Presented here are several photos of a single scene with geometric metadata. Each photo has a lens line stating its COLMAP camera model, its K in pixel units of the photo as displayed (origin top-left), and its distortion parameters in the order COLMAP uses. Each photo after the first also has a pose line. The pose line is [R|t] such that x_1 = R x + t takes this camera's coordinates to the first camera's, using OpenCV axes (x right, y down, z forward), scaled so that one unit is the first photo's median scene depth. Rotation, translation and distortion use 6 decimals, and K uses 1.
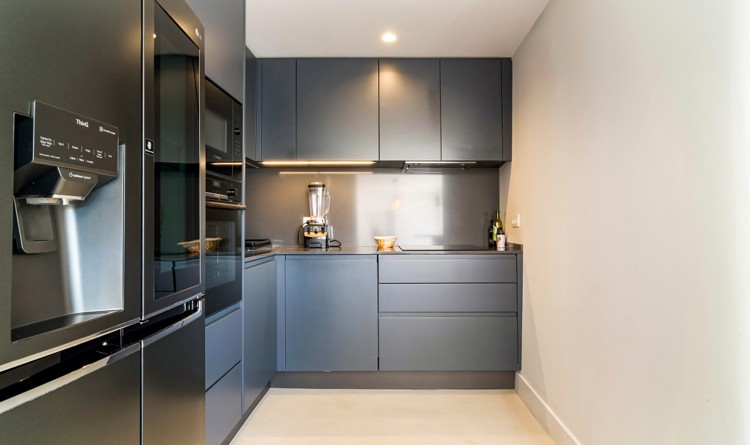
lens RADIAL K [[424.6, 0, 362.6], [0, 424.6, 221.9], [0, 0, 1]] dist [-0.000021, -0.000064]
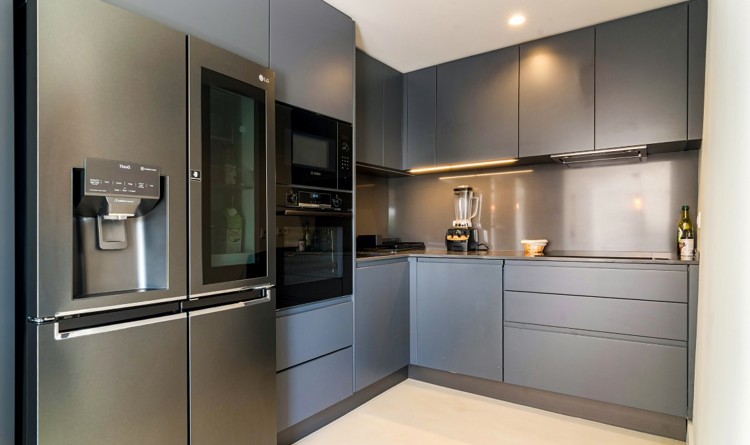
lens RADIAL K [[416.0, 0, 375.7], [0, 416.0, 238.6], [0, 0, 1]] dist [0.000400, 0.000060]
pose [[0.822350, 0.003858, -0.568969, 0.331264], [0.014887, 0.999489, 0.028294, 0.000688], [0.568787, -0.031738, 0.821872, 0.088197]]
